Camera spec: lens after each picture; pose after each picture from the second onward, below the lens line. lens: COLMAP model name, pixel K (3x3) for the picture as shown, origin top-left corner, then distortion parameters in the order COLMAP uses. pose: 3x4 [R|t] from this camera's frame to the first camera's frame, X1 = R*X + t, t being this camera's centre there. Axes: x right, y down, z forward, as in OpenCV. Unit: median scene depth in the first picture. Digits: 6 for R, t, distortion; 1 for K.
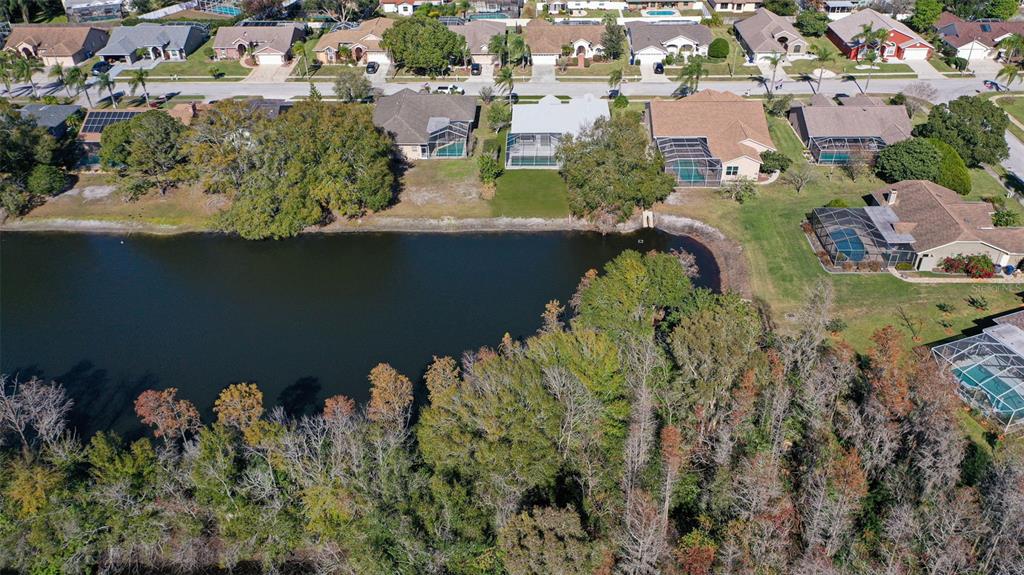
lens RADIAL K [[803.6, 0, 512.0], [0, 803.6, 287.5], [0, 0, 1]] dist [-0.000507, 0.000127]
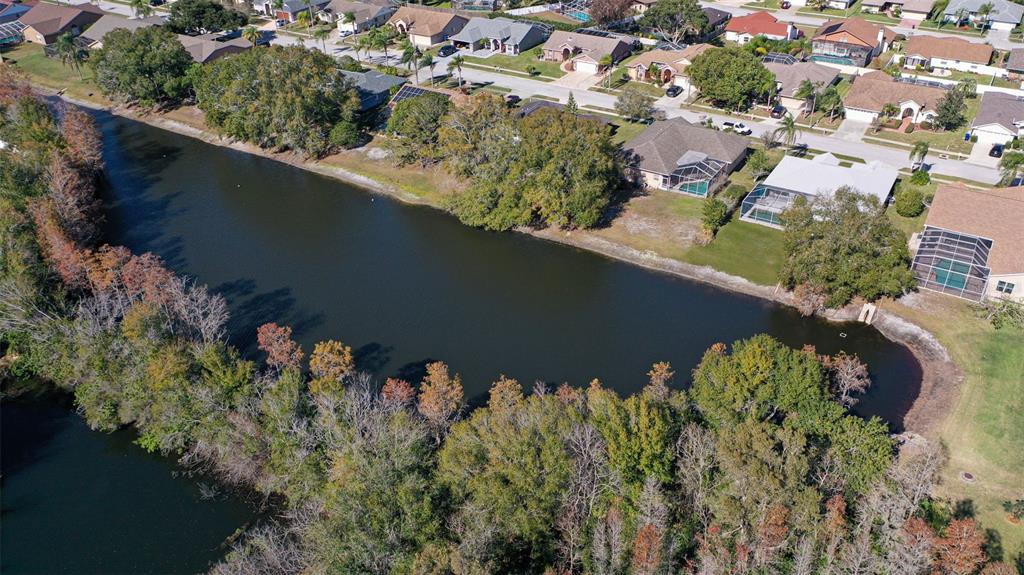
lens RADIAL K [[803.6, 0, 512.0], [0, 803.6, 287.5], [0, 0, 1]] dist [-0.000507, 0.000127]
pose [[0.864123, 0.273998, -0.422157, 0.176911], [-0.282478, 0.958276, 0.043753, -0.037840], [0.416531, 0.081442, 0.905466, 0.053839]]
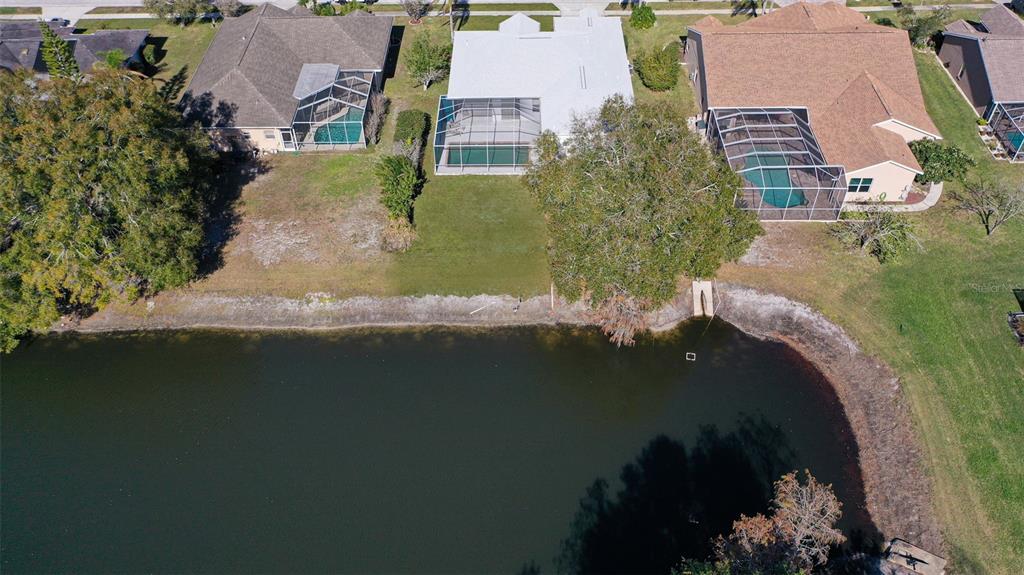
lens RADIAL K [[830.5, 0, 495.2], [0, 830.5, 291.6], [0, 0, 1]] dist [-0.004354, 0.008069]
pose [[0.999937, -0.010161, -0.004833, 0.034091], [0.010883, 0.982462, 0.186147, -0.171779], [0.002857, -0.186188, 0.982510, 0.427709]]
